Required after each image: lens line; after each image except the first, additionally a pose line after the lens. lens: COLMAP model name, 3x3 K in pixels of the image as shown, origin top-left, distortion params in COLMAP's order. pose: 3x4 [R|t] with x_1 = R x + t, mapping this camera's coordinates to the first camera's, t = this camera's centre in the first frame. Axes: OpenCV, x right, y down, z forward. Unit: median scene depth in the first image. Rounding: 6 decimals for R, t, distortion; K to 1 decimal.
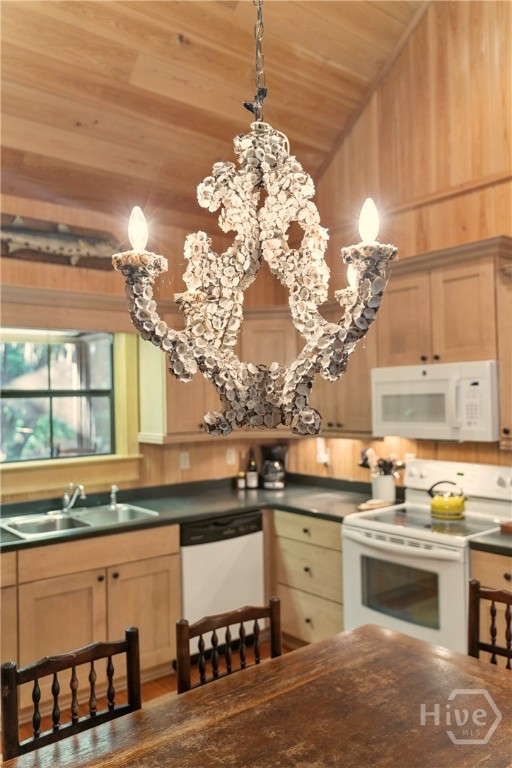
lens RADIAL K [[617.0, 0, 245.8], [0, 617.0, 383.3], [0, 0, 1]] dist [0.004660, -0.004199]
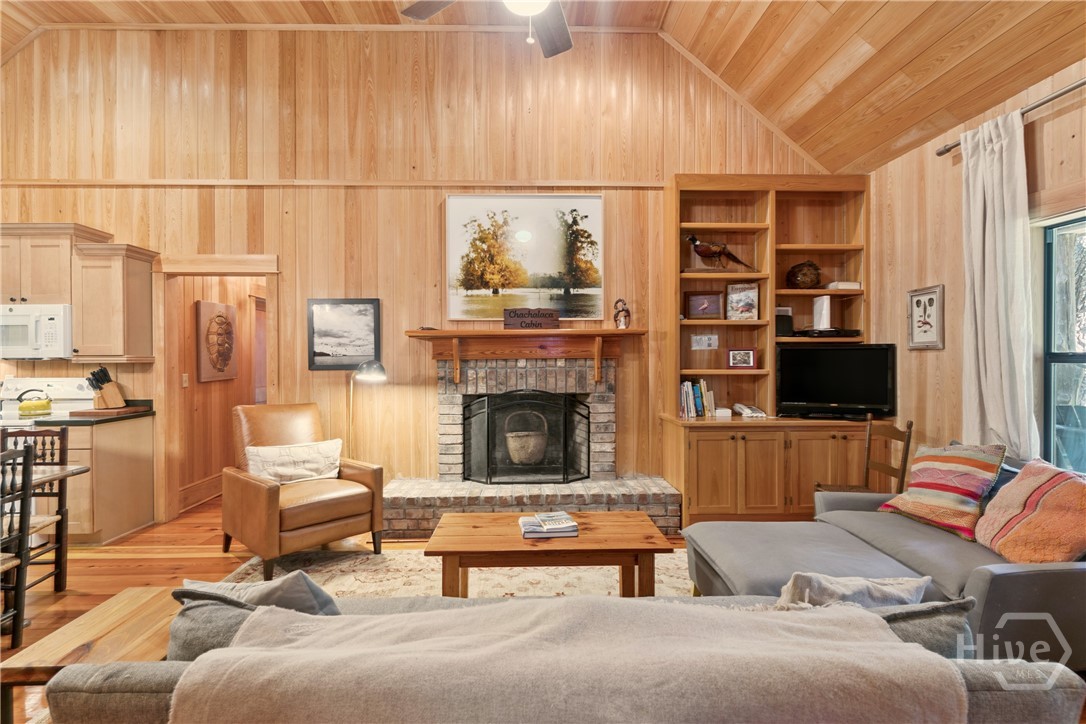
lens RADIAL K [[520.2, 0, 540.9], [0, 520.2, 360.7], [0, 0, 1]] dist [0.001530, -0.000964]
pose [[0.604761, 0.015554, 0.796255, 0.076896], [-0.026816, 0.999640, 0.000840, 0.059860], [-0.795956, -0.021861, 0.604960, -0.604553]]
